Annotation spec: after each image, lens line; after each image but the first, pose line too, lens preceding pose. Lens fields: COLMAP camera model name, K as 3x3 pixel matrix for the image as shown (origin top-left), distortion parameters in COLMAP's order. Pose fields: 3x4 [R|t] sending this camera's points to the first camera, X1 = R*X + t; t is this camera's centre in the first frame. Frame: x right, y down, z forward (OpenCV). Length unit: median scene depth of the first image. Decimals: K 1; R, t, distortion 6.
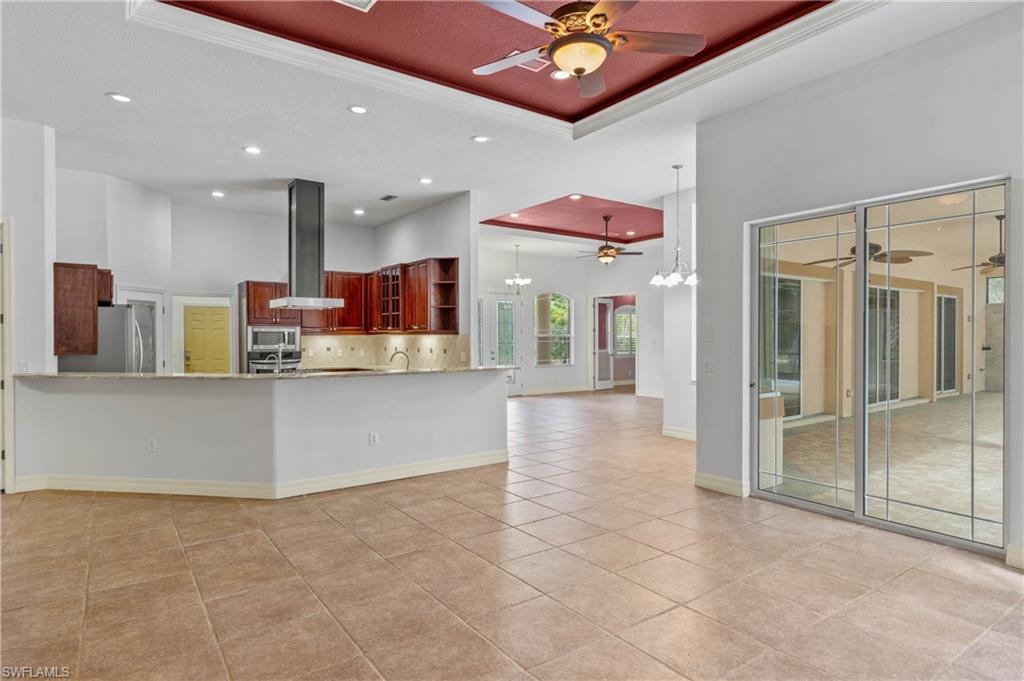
lens RADIAL K [[558.8, 0, 512.0], [0, 558.8, 340.5], [0, 0, 1]] dist [-0.001831, -0.000470]
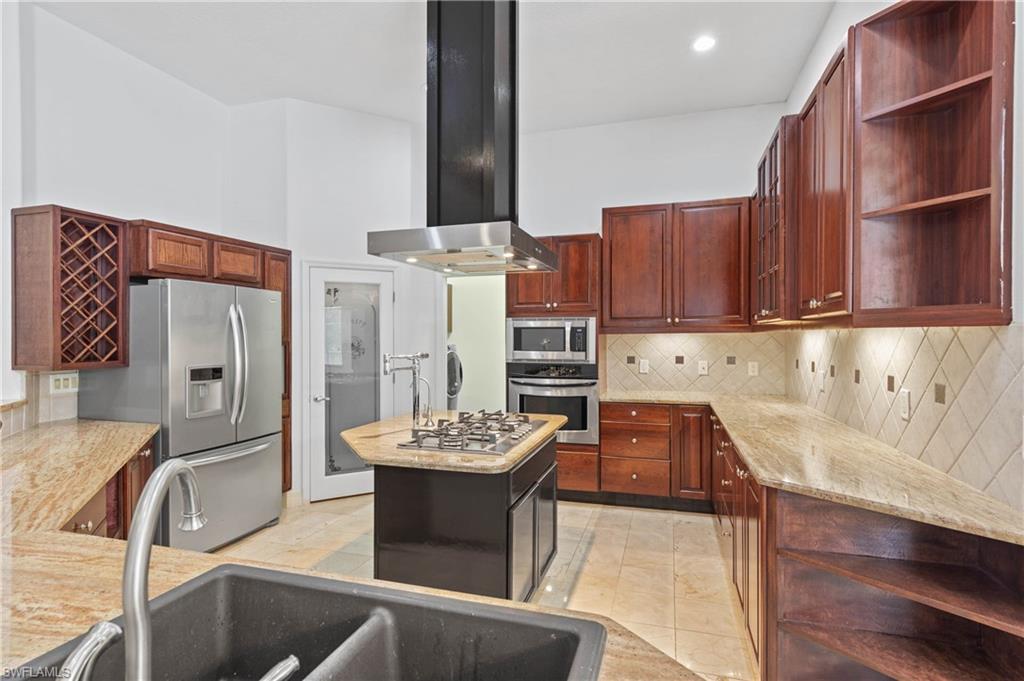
lens RADIAL K [[508.9, 0, 512.0], [0, 508.9, 340.5], [0, 0, 1]] dist [-0.000379, -0.000019]
pose [[0.608354, 0.004086, -0.793655, -0.074055], [-0.002653, 0.999992, 0.003115, -0.005720], [0.793661, 0.000210, 0.608360, 0.927641]]
